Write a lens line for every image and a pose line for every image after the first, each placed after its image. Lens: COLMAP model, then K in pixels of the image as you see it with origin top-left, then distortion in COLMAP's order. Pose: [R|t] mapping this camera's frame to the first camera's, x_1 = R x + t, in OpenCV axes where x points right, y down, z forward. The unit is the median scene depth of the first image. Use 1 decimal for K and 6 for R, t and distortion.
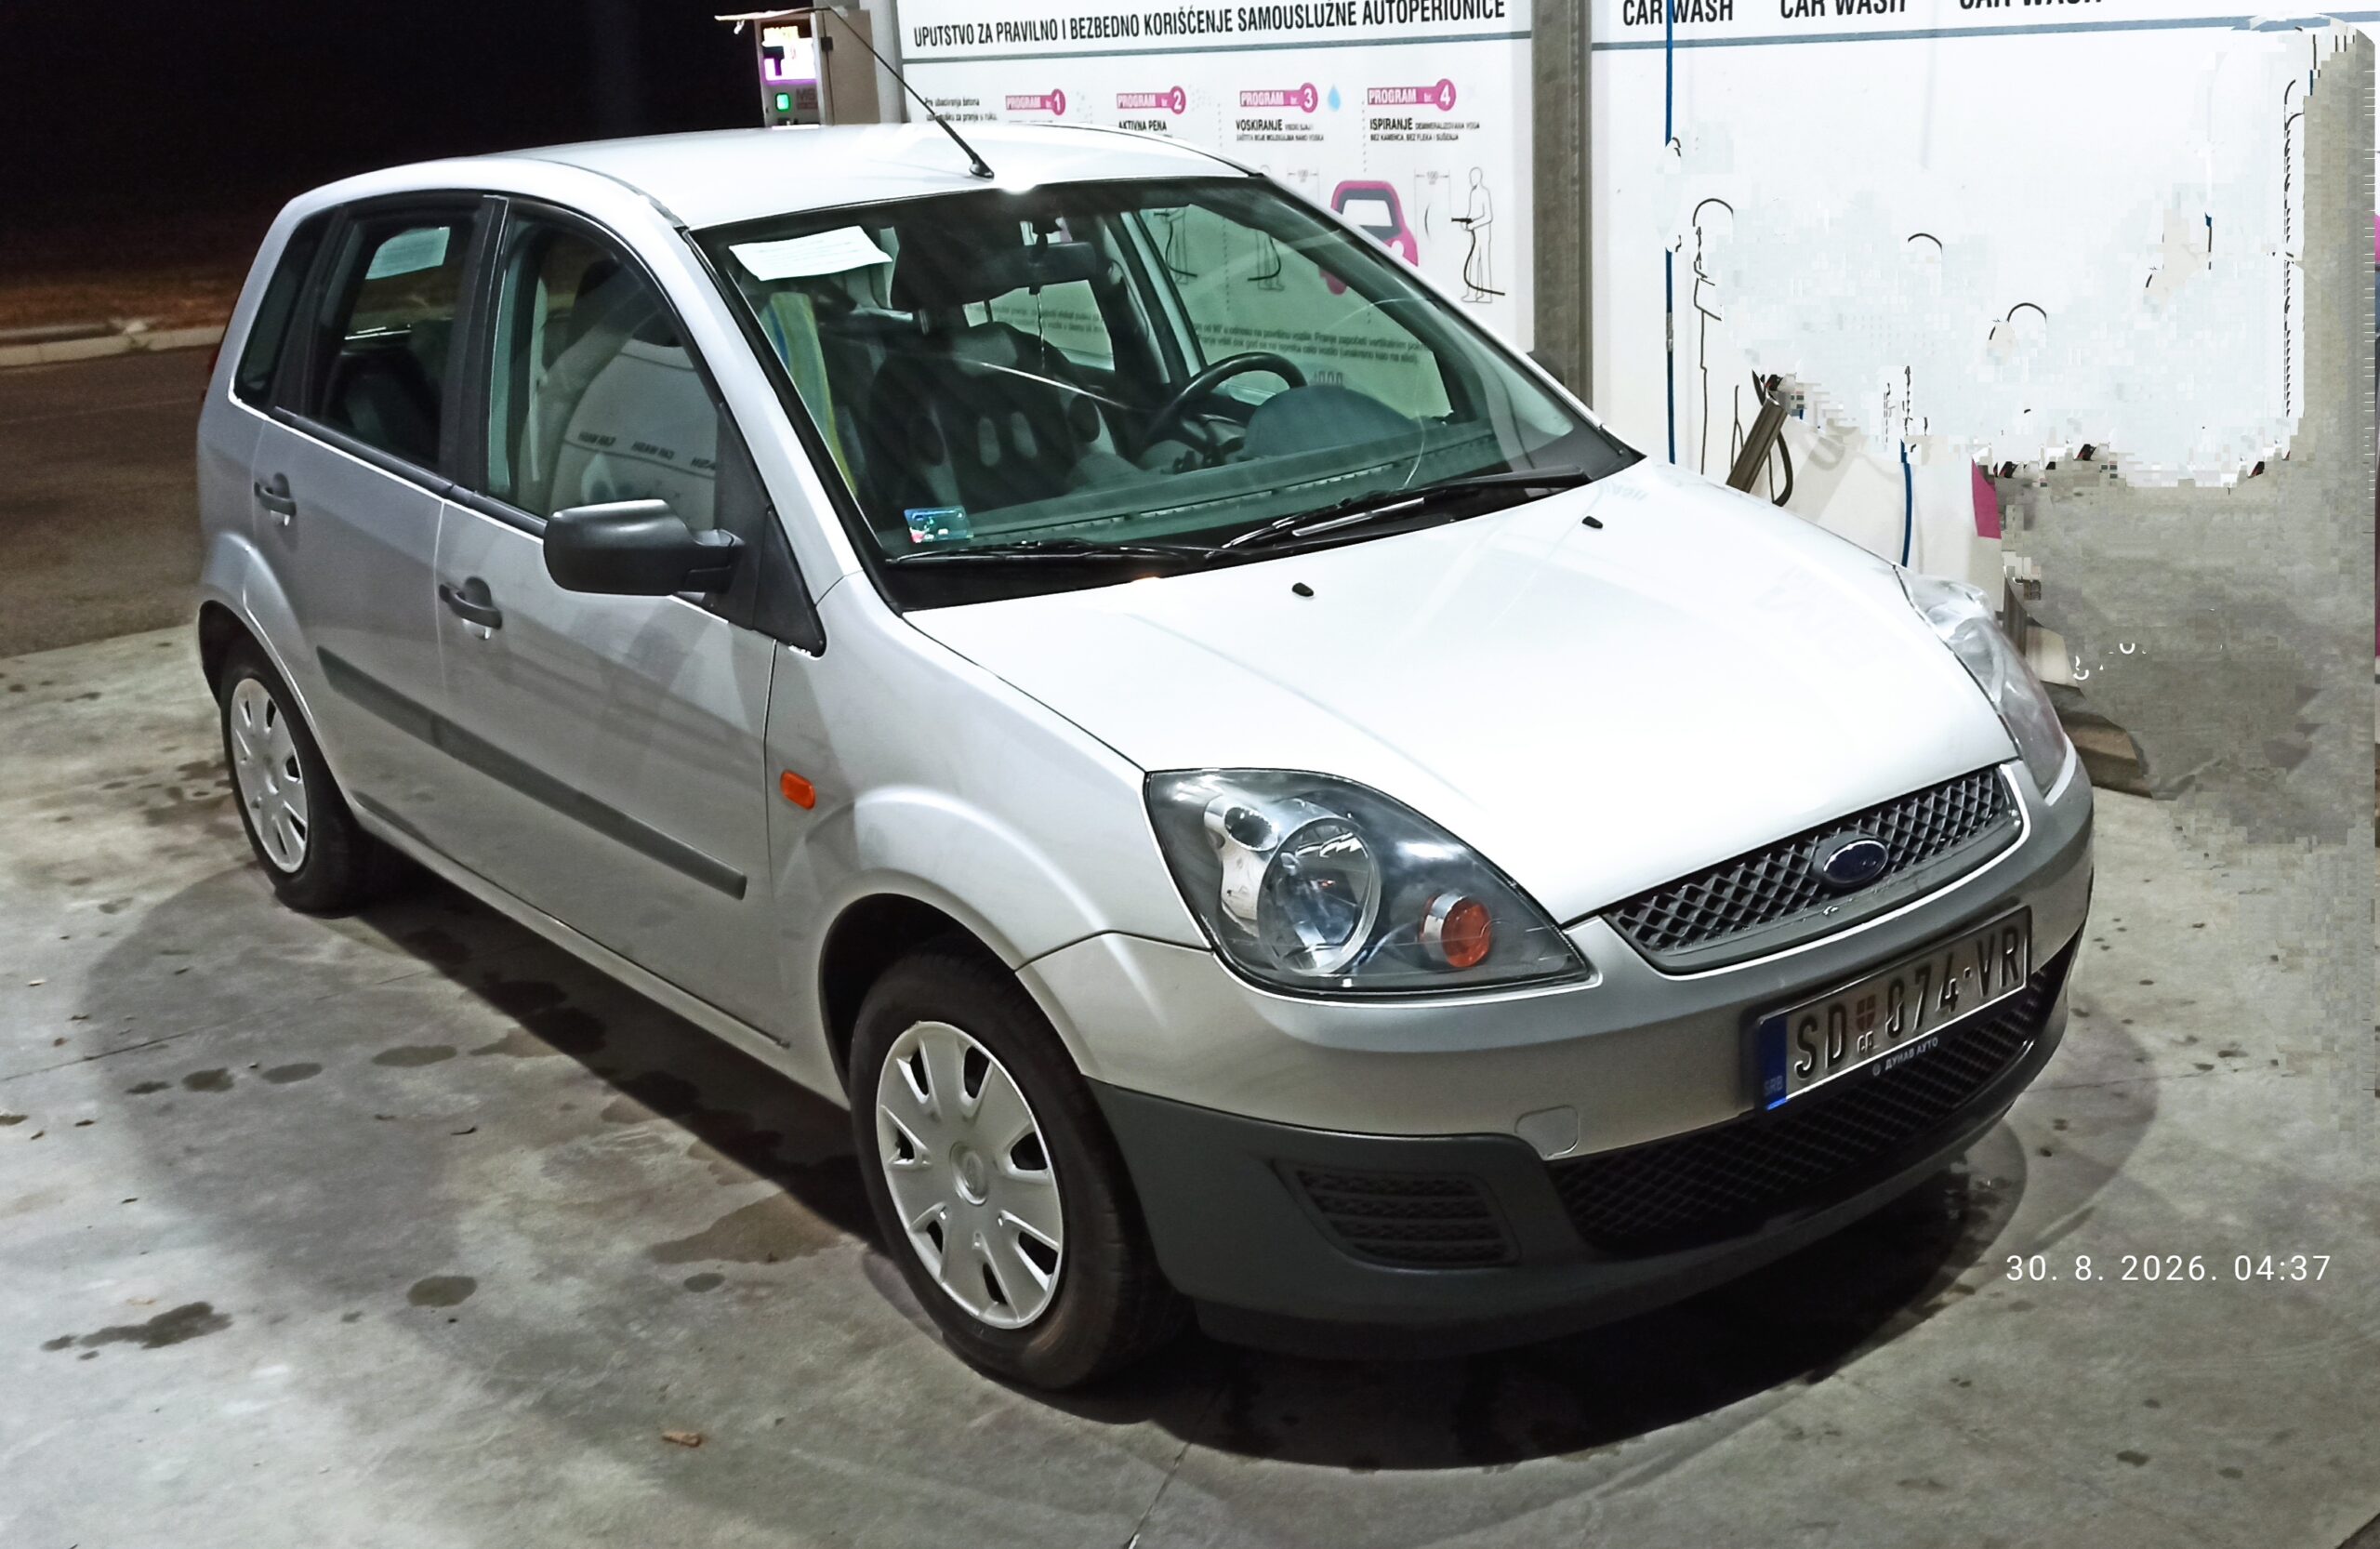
lens RADIAL K [[2508.6, 0, 1190.0], [0, 2508.6, 774.5], [0, 0, 1]] dist [-0.002181, -0.013648]
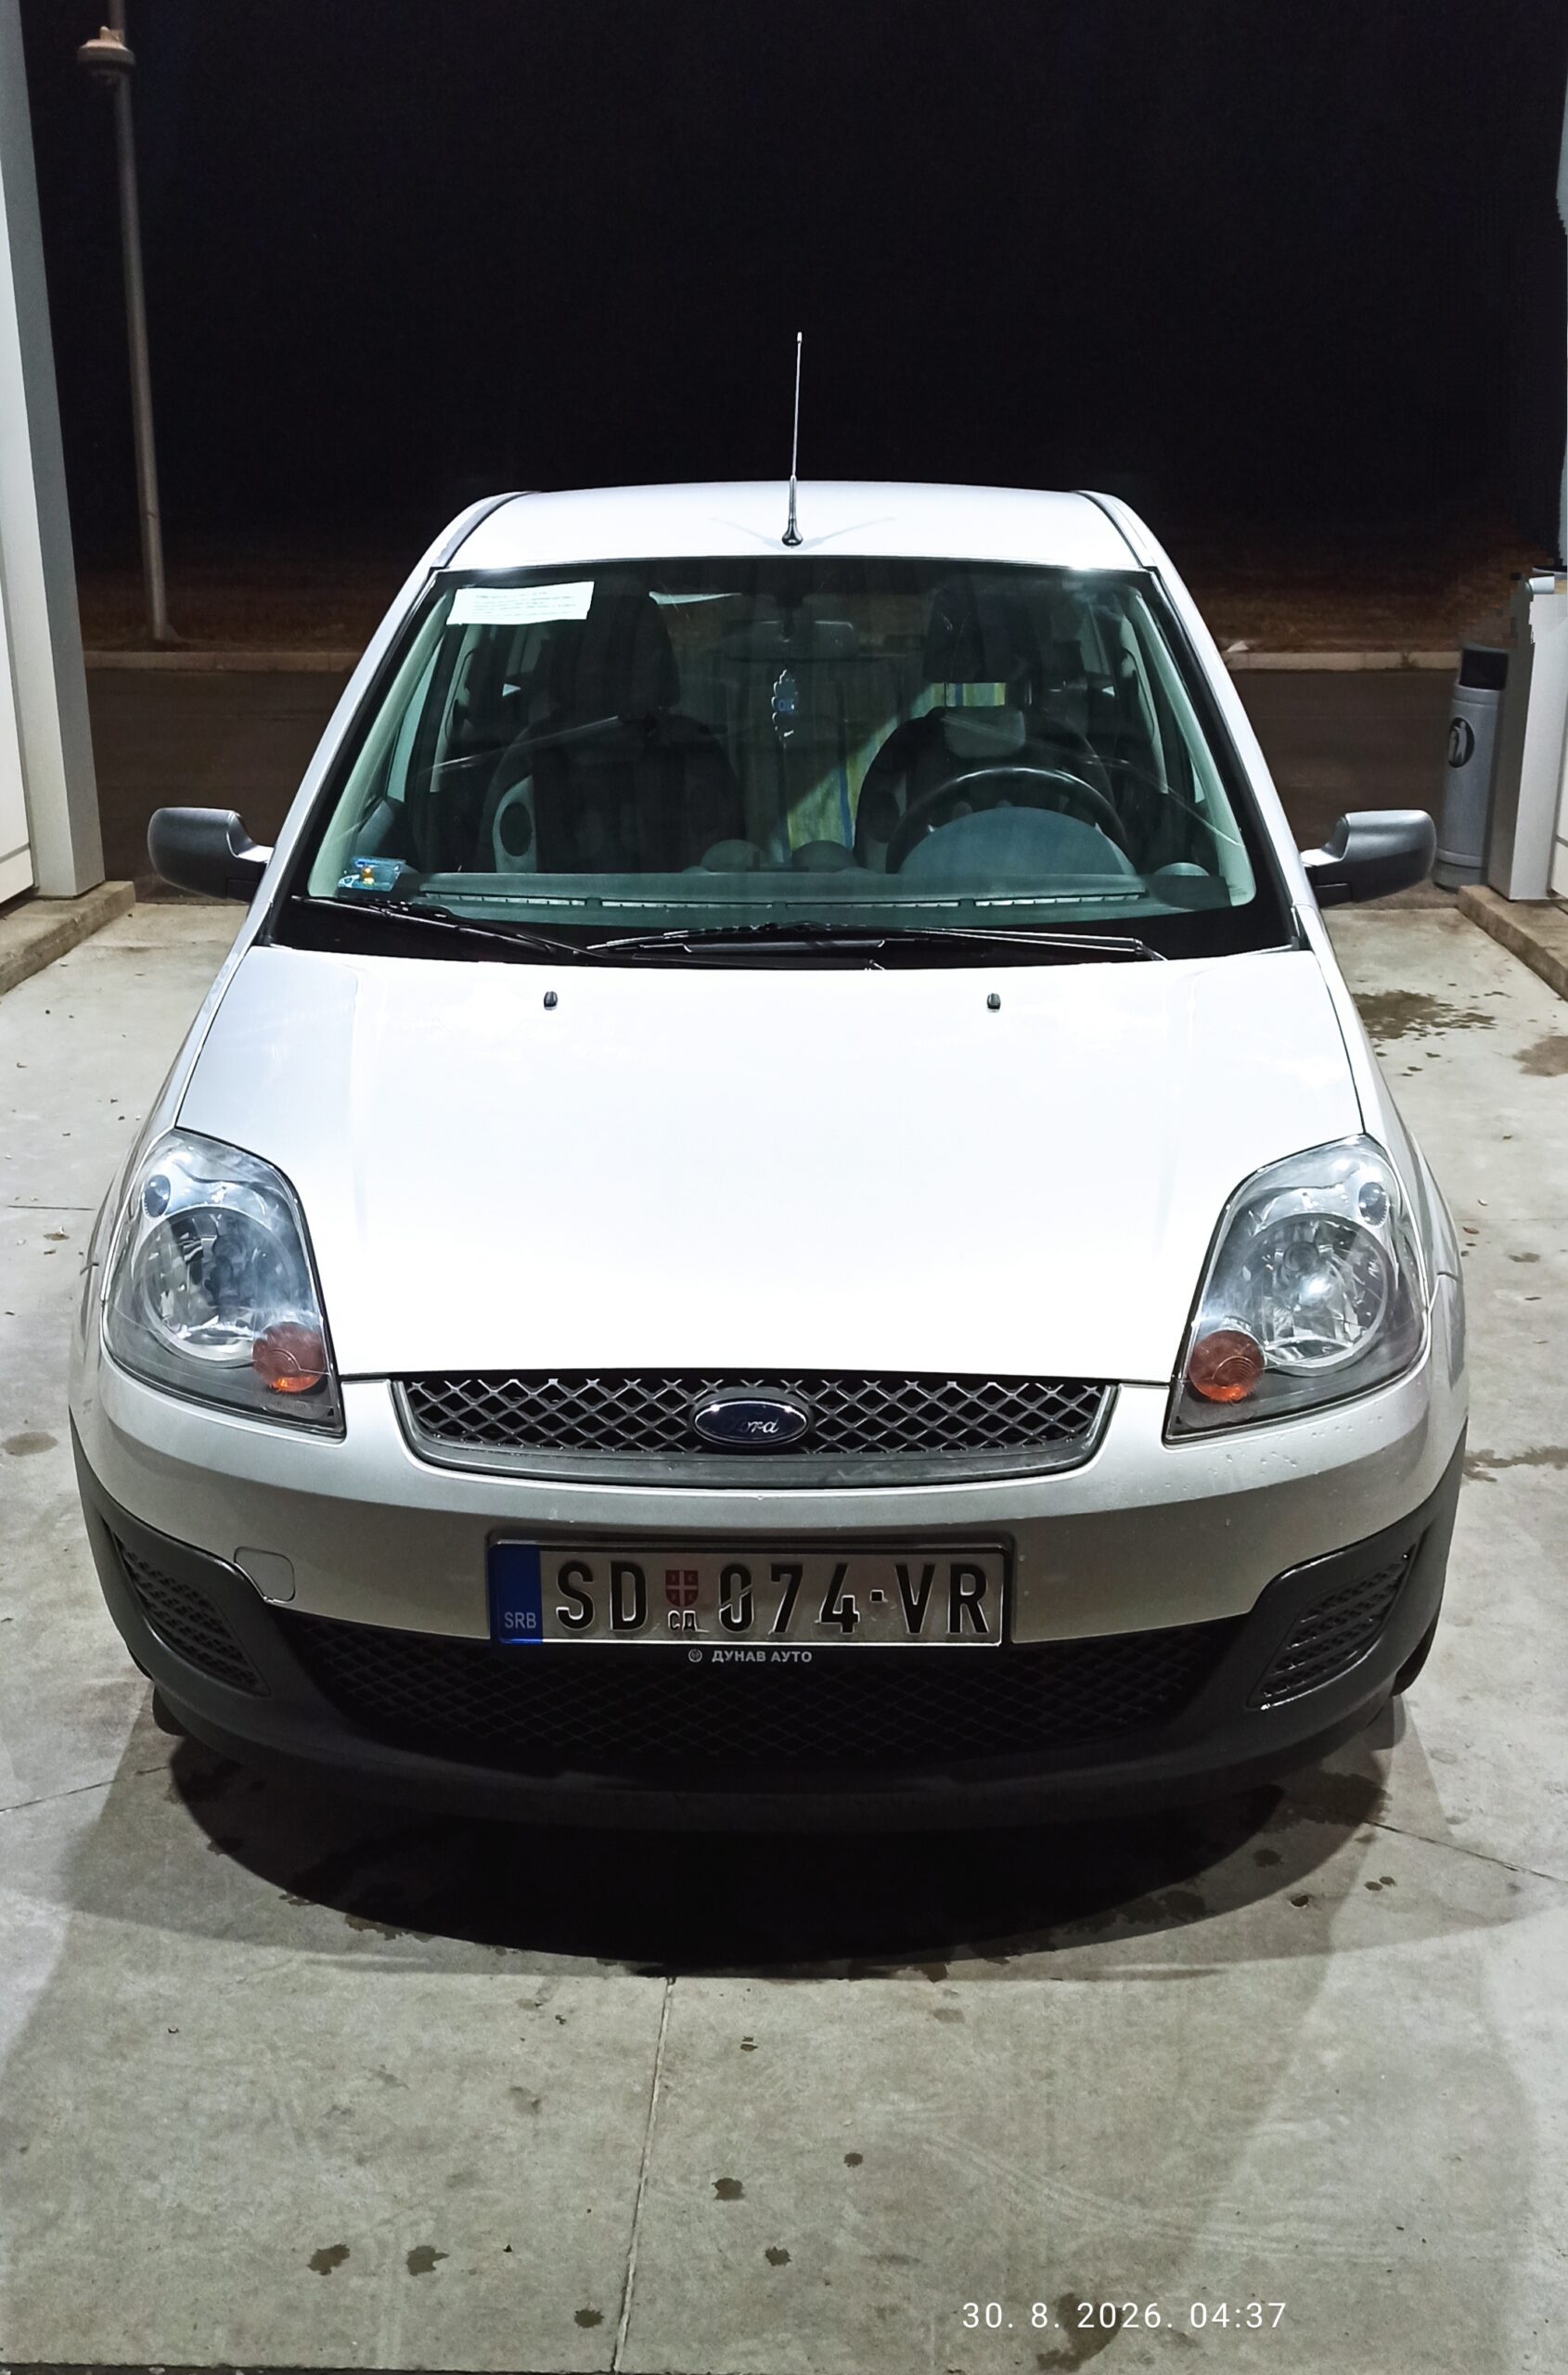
lens RADIAL K [[2571.8, 0, 785.3], [0, 2571.8, 1240.0], [0, 0, 1]] dist [-0.001822, 0.002131]
pose [[0.753178, 0.253922, -0.606834, 0.790543], [-0.223860, 0.966374, 0.126520, -0.139536], [0.618555, 0.040554, 0.784694, 0.309001]]
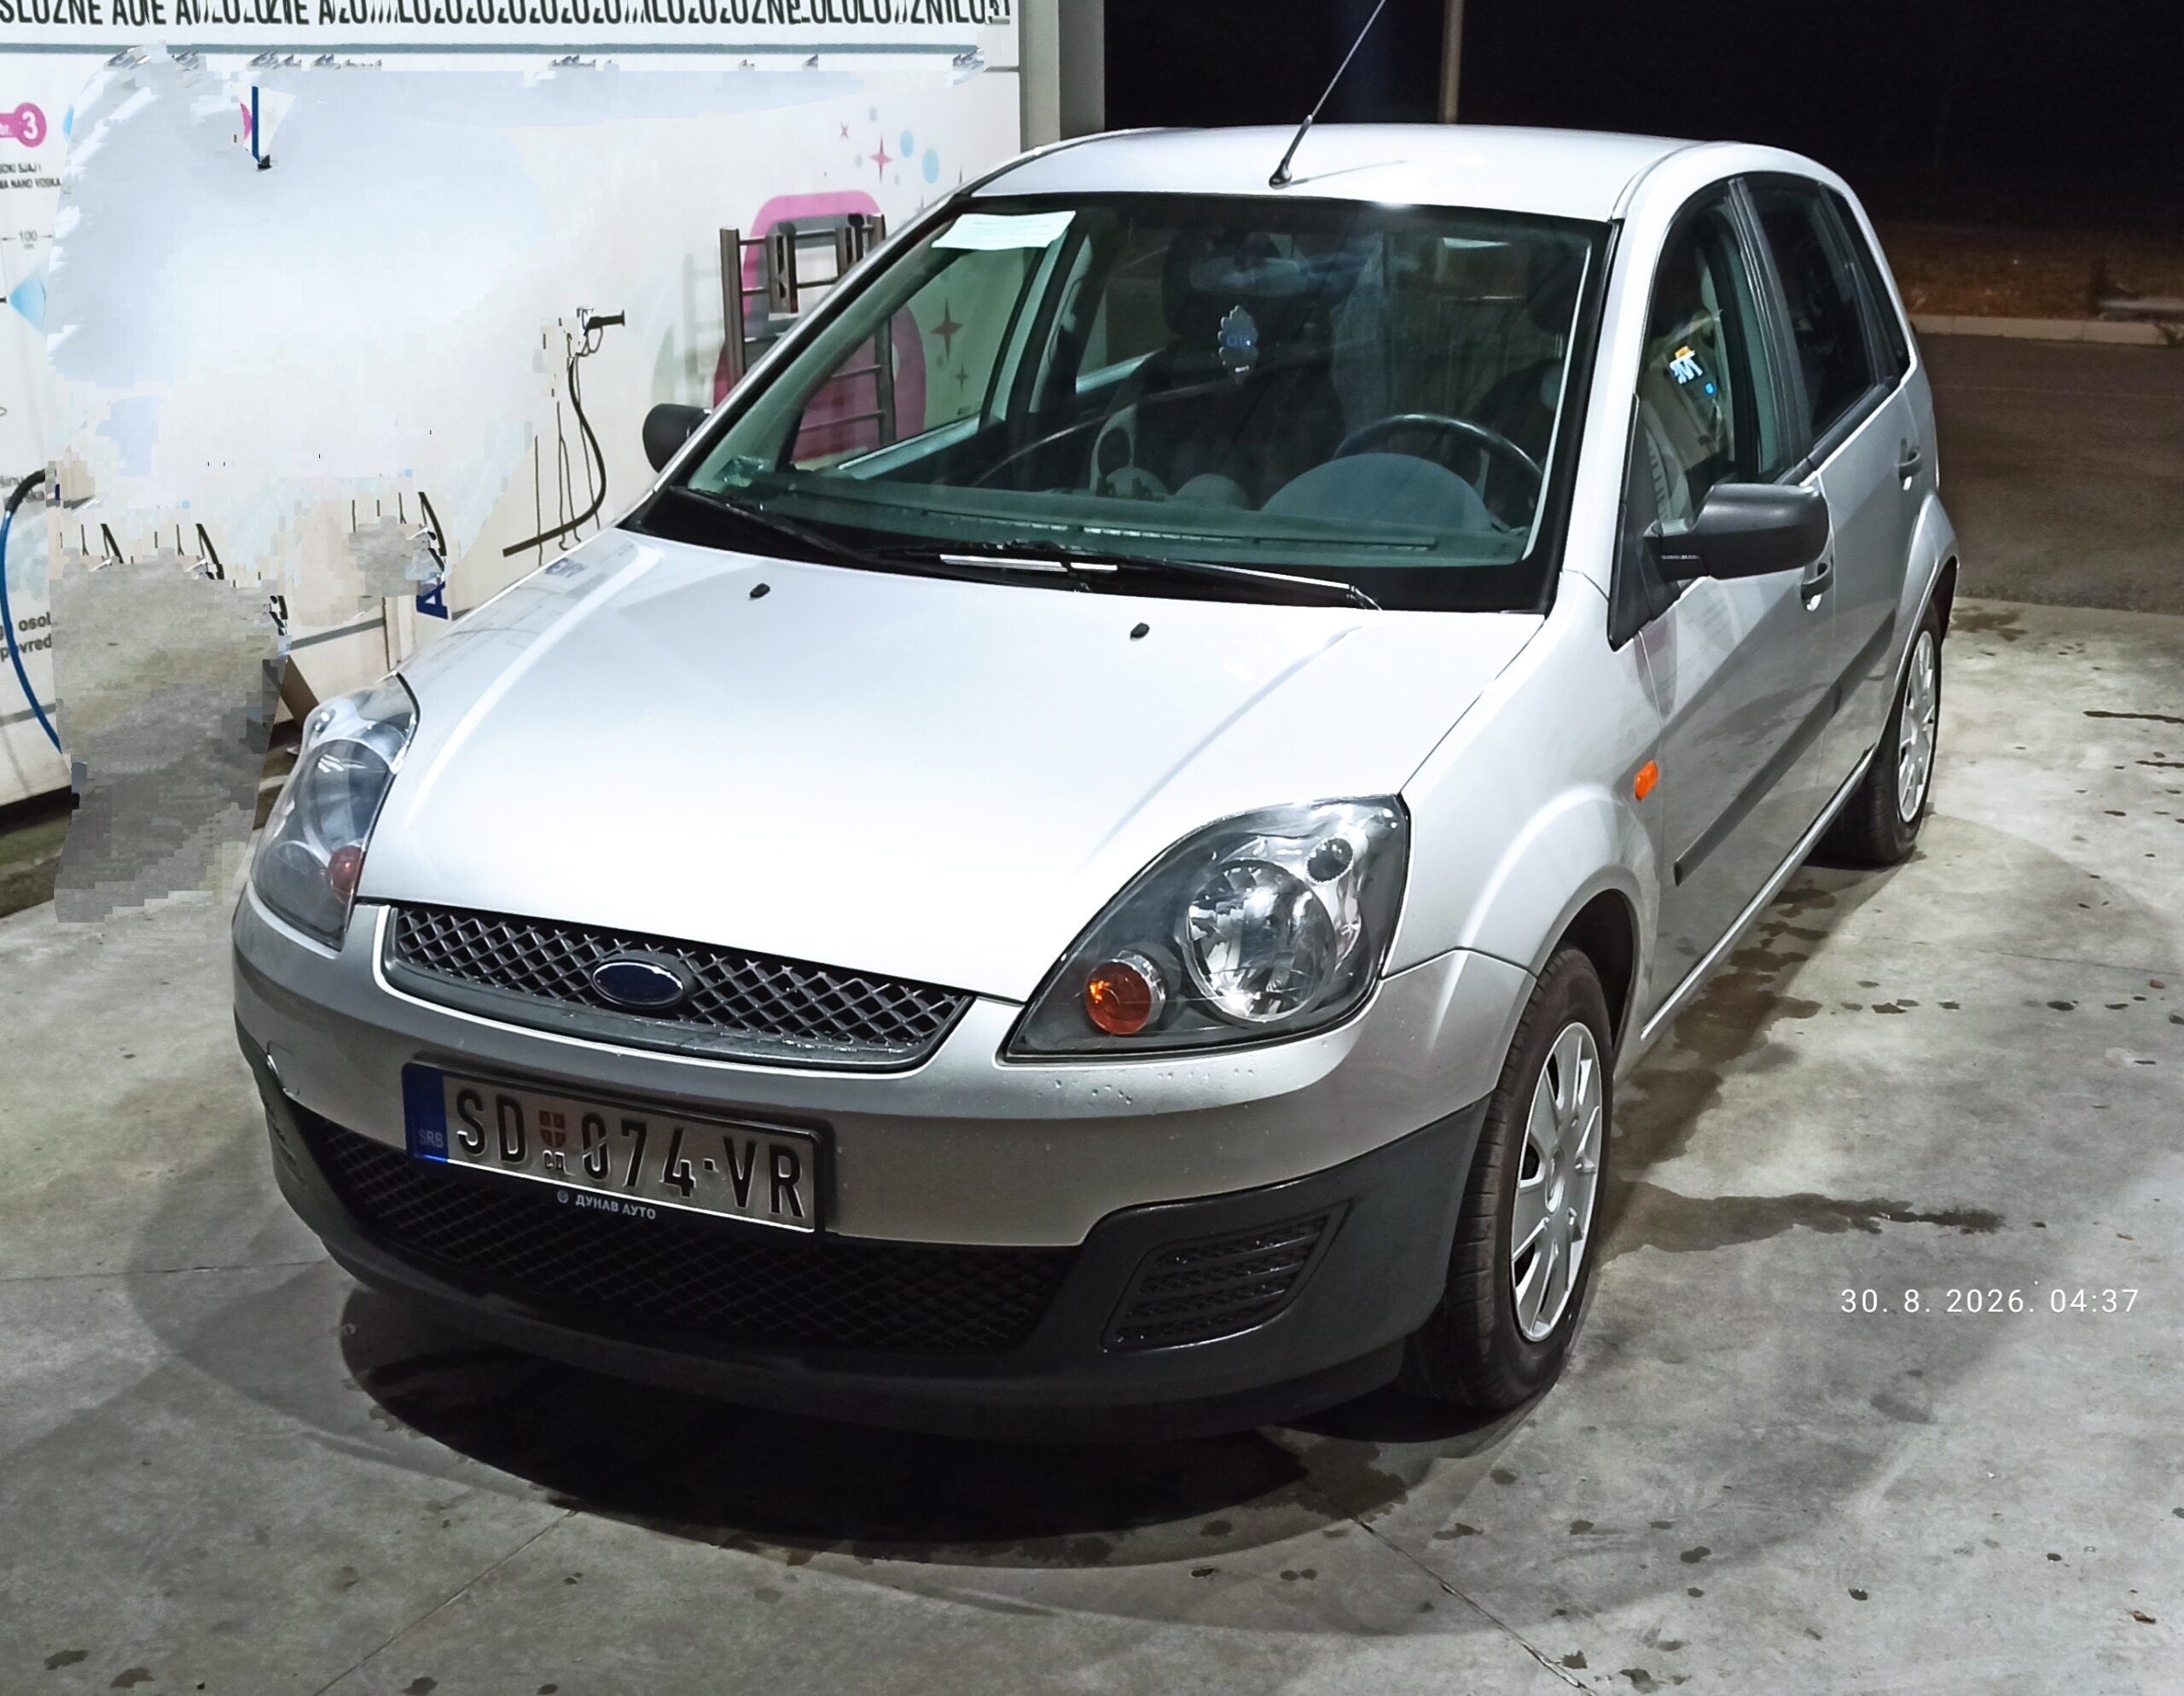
lens RADIAL K [[2685.2, 0, 1272.6], [0, 2685.2, 845.5], [0, 0, 1]] dist [0.023550, -0.050865]
pose [[0.474023, 0.304728, -0.826101, 1.152606], [-0.290054, 0.939880, 0.180263, -0.251598], [0.831367, 0.154165, 0.533912, 0.661646]]
